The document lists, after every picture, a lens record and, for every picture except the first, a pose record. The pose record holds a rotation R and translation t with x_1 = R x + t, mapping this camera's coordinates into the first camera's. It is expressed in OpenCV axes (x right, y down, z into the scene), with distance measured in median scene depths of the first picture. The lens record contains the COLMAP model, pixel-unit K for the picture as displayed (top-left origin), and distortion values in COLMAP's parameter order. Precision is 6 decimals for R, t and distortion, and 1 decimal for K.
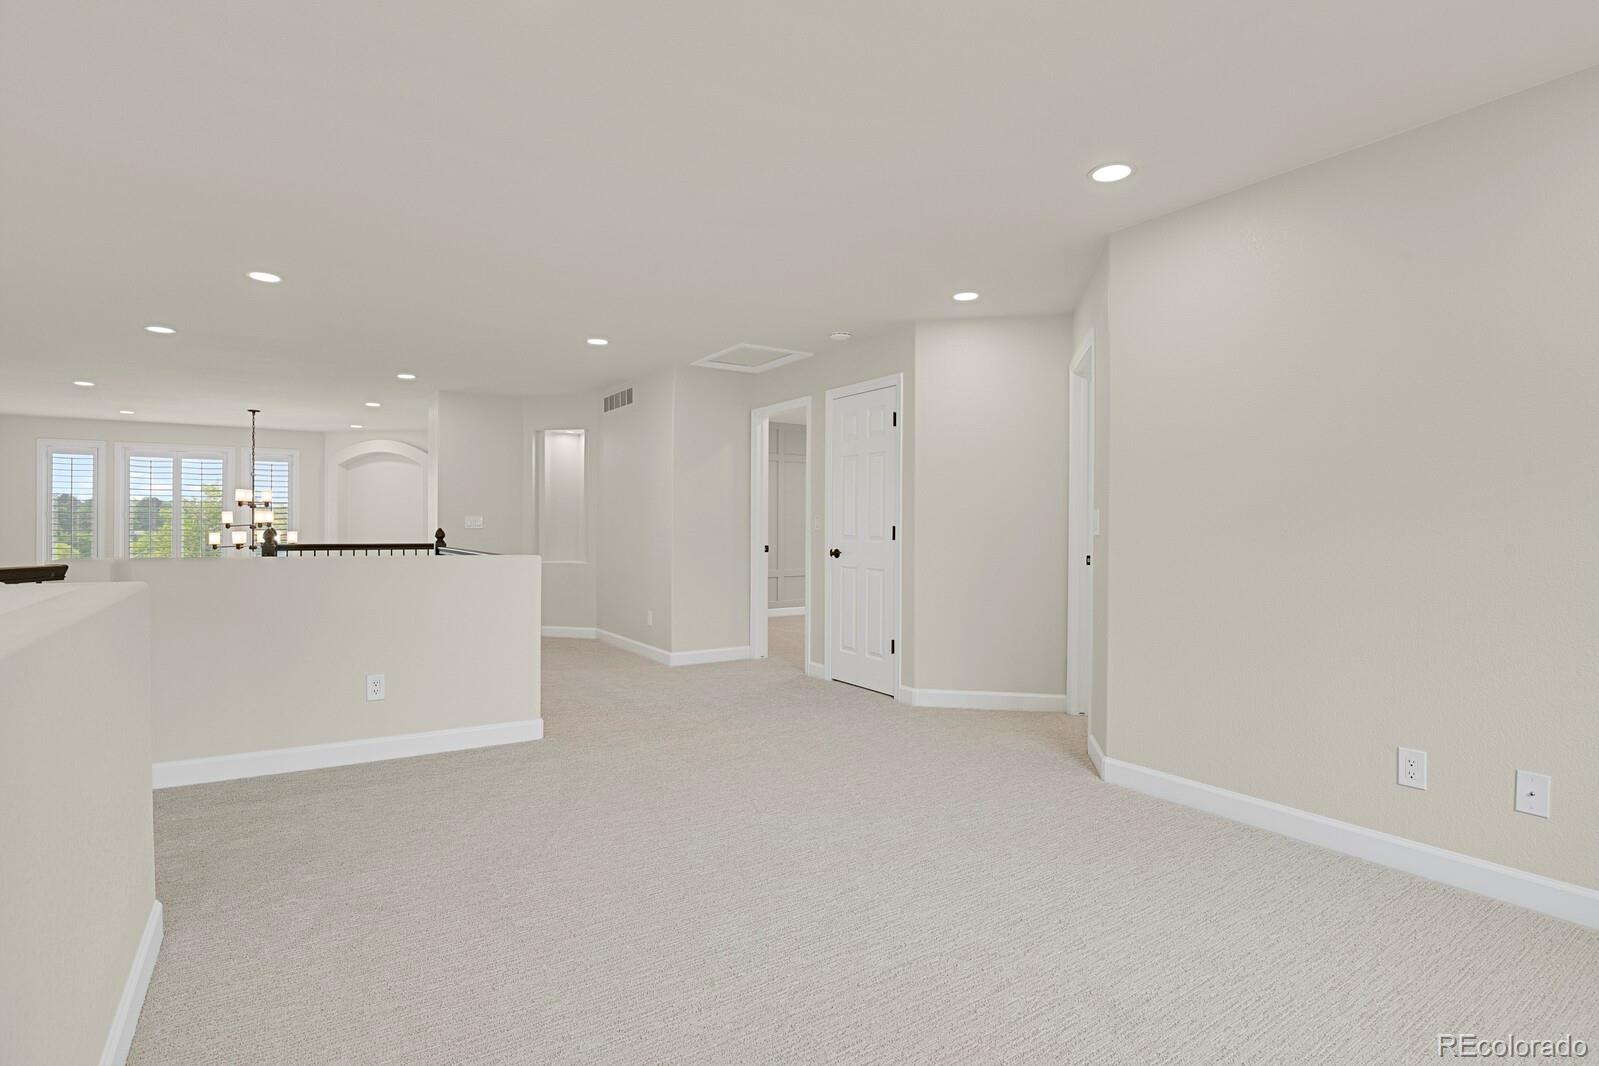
lens RADIAL K [[786.2, 0, 804.3], [0, 786.2, 527.6], [0, 0, 1]] dist [-0.020729, -0.005362]
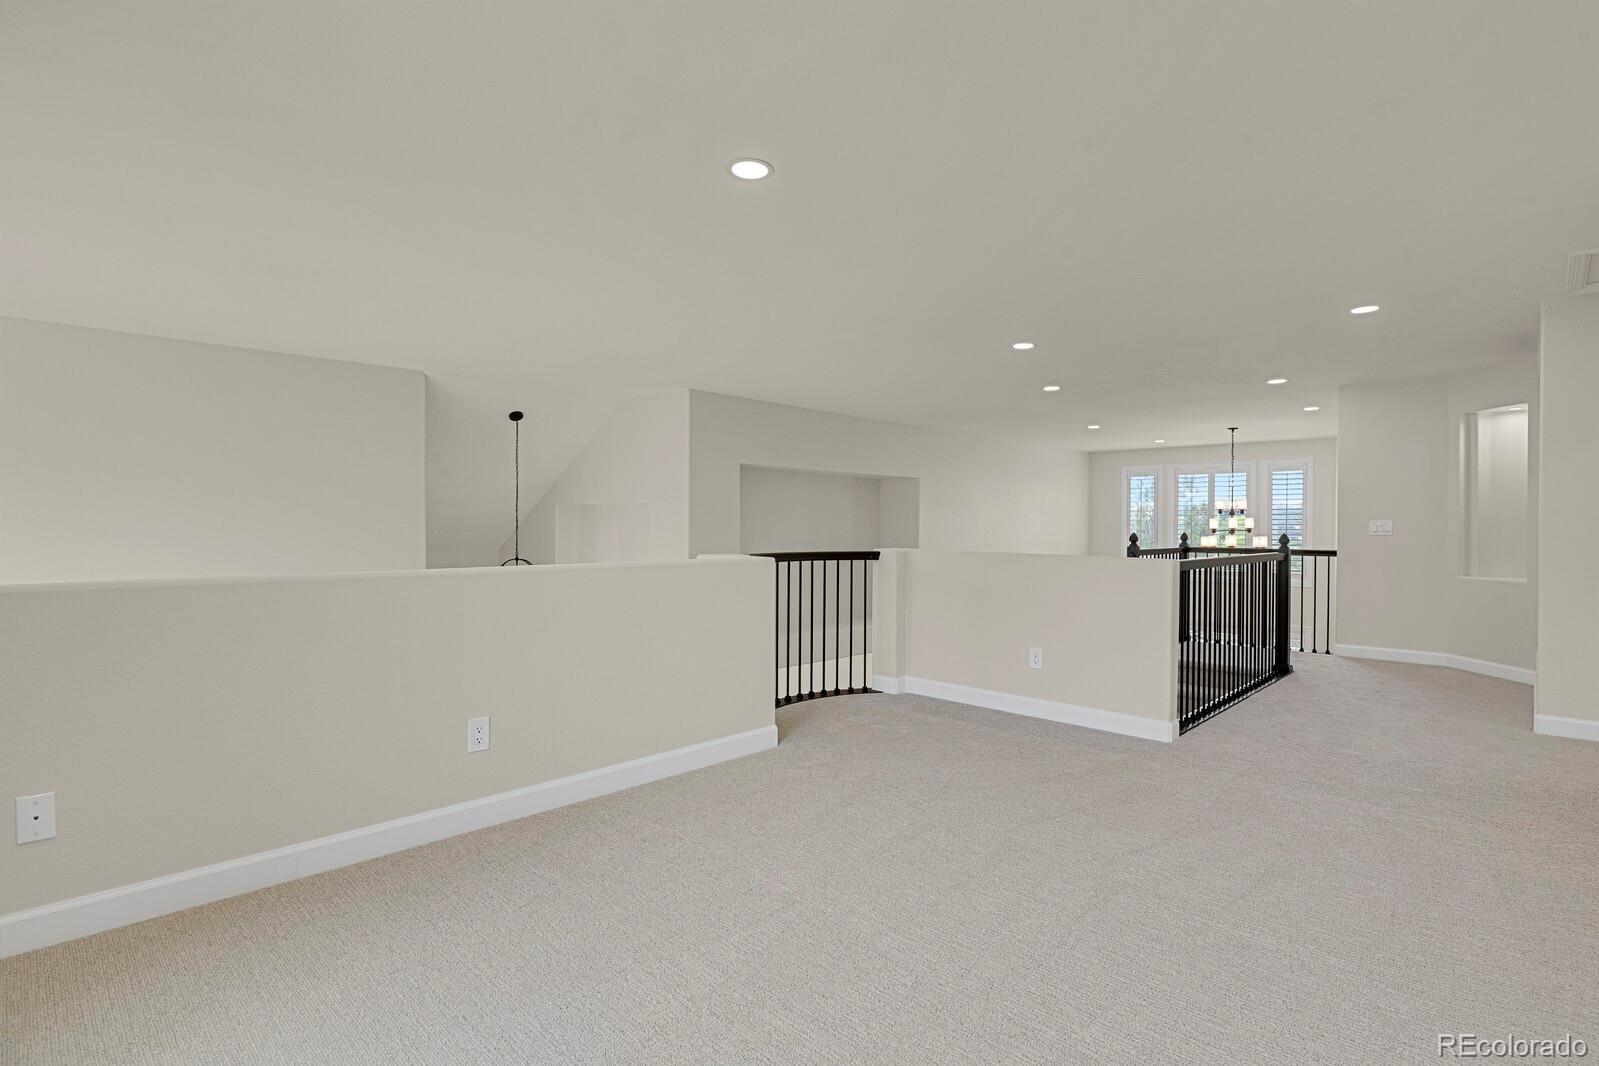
lens RADIAL K [[786.2, 0, 804.5], [0, 786.2, 532.3], [0, 0, 1]] dist [-0.020729, -0.005362]
pose [[0.219380, 0.005860, -0.975622, 0.277377], [-0.008618, 0.999955, 0.004068, 0.000265], [0.975601, 0.007515, 0.219420, 0.168526]]
